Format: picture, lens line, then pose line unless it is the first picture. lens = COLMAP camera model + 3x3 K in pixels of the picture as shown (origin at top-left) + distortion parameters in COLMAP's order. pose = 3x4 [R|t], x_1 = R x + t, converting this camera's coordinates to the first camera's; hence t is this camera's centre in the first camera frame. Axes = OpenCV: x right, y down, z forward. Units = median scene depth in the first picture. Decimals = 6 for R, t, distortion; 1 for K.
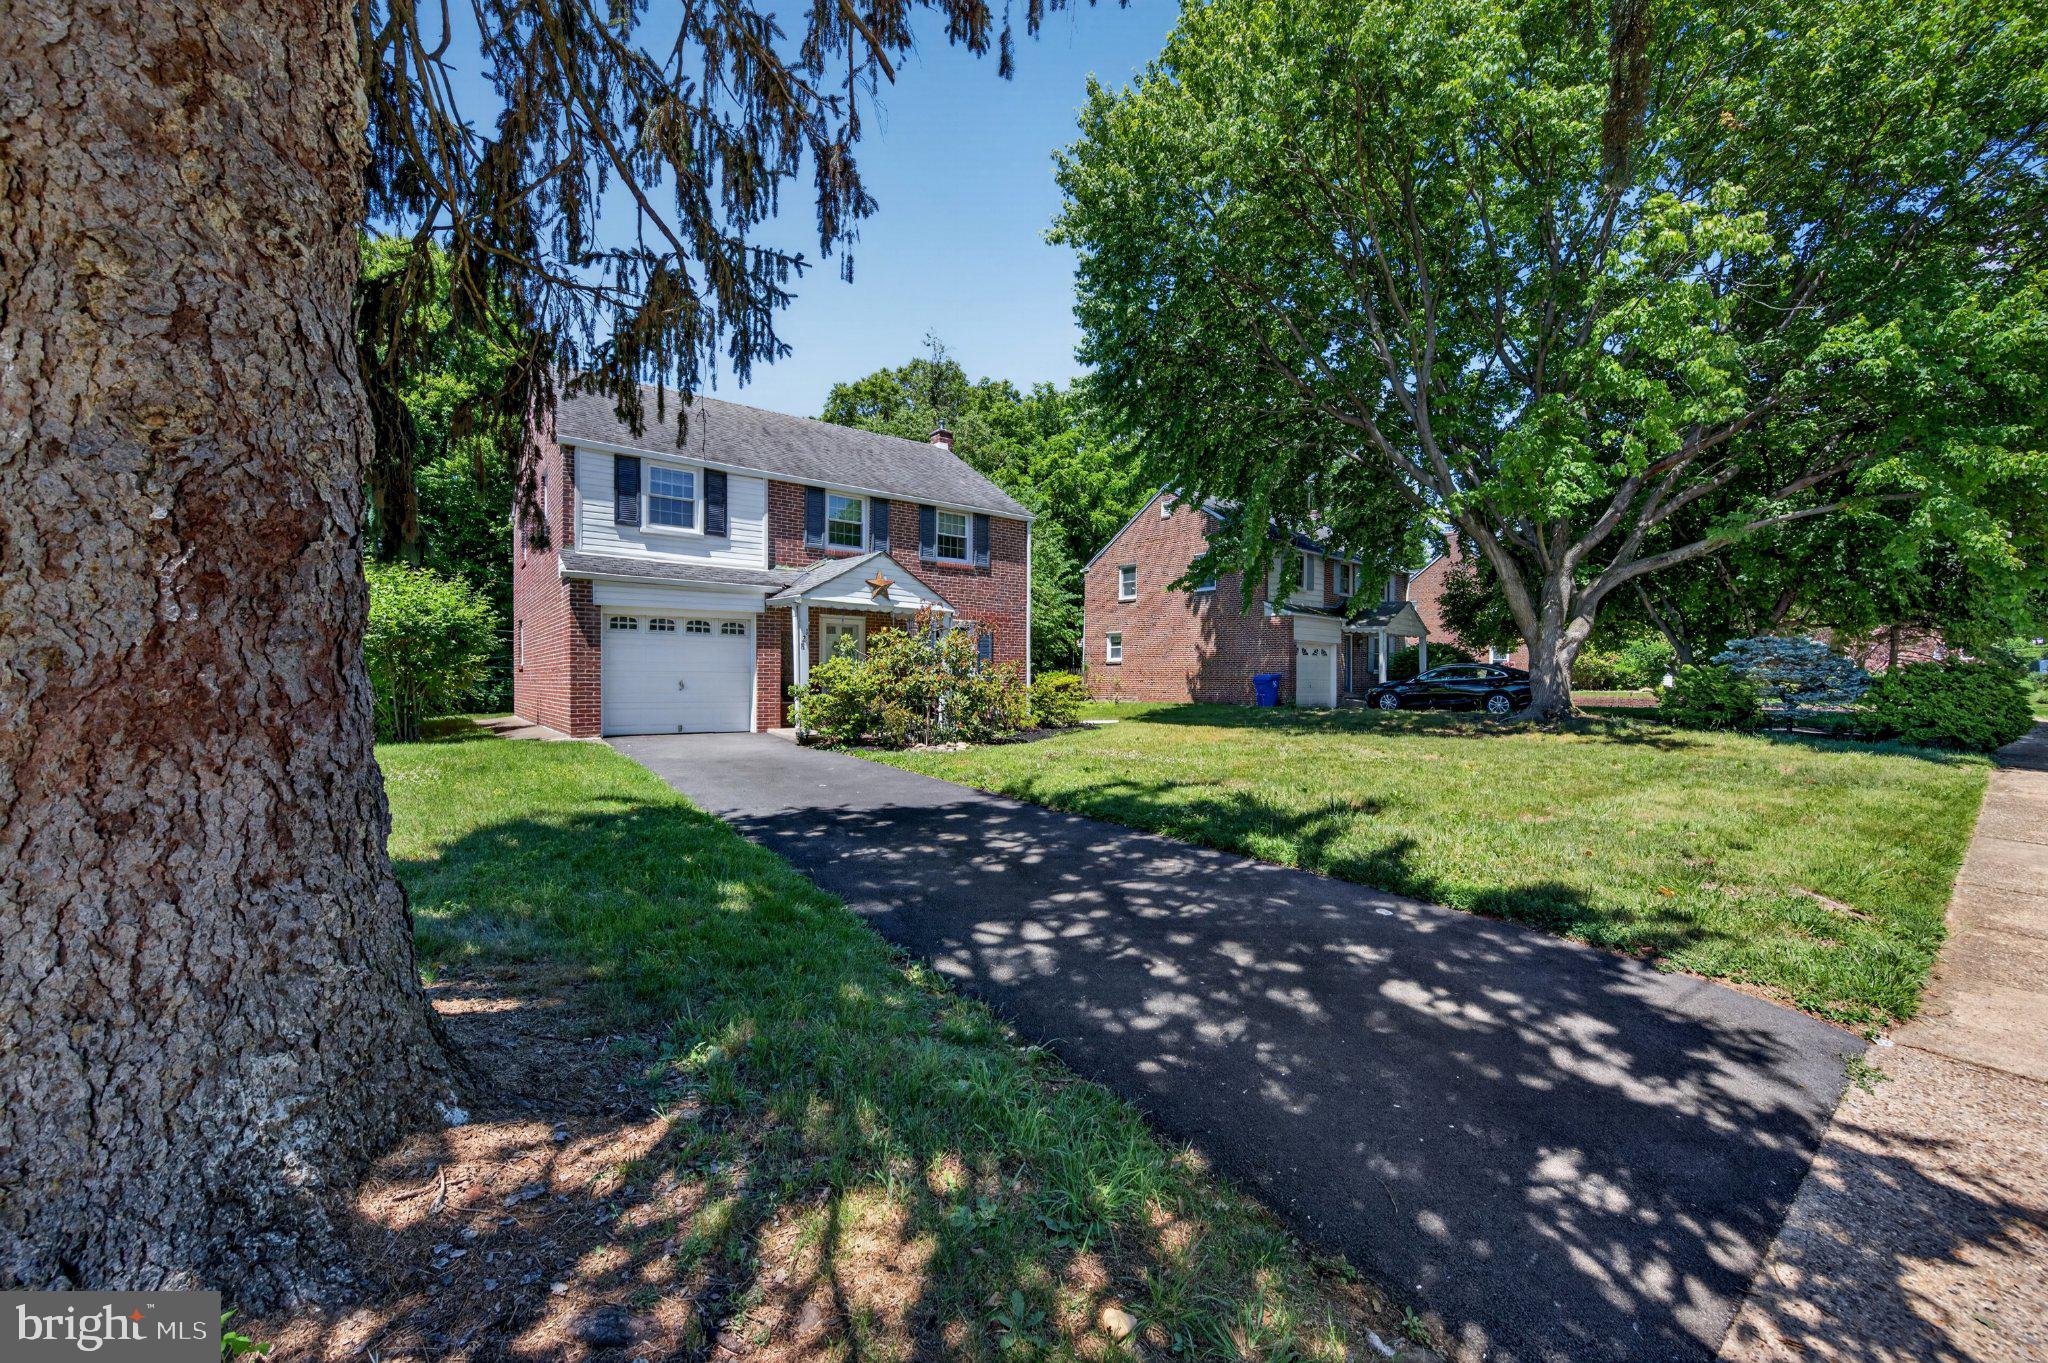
lens RADIAL K [[803.1, 0, 1024.2], [0, 803.1, 681.9], [0, 0, 1]] dist [0.001819, -0.000793]
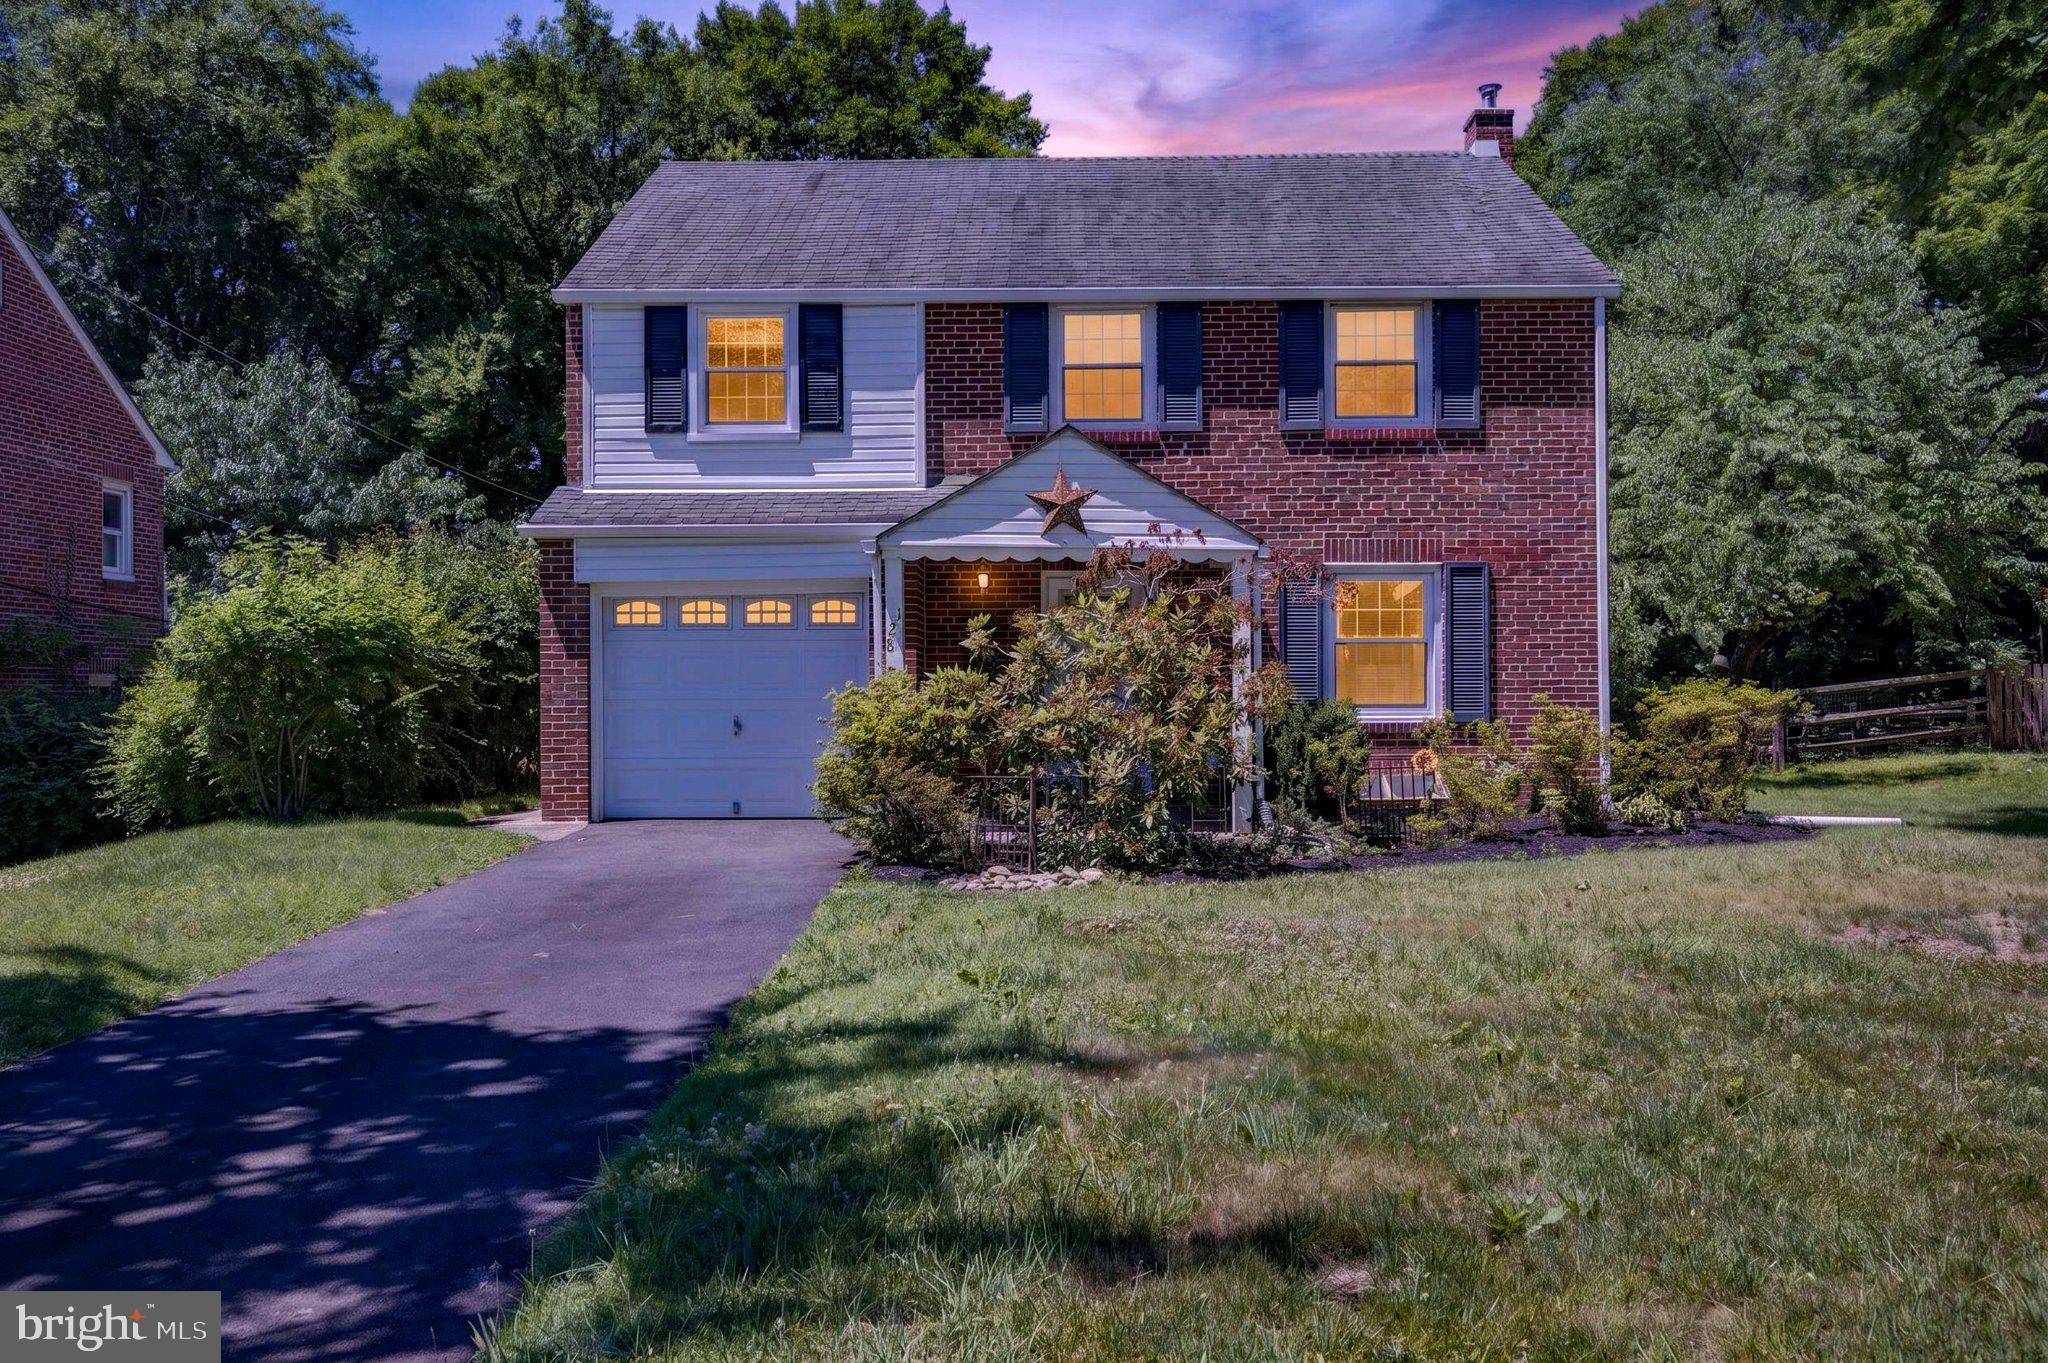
lens RADIAL K [[1621.3, 0, 1014.1], [0, 1621.3, 678.8], [0, 0, 1]] dist [-0.024535, 0.011606]
pose [[0.778969, -0.014433, -0.626897, 0.359227], [0.010268, 0.999895, -0.010261, -0.012897], [0.626979, 0.001556, 0.779035, 0.276655]]
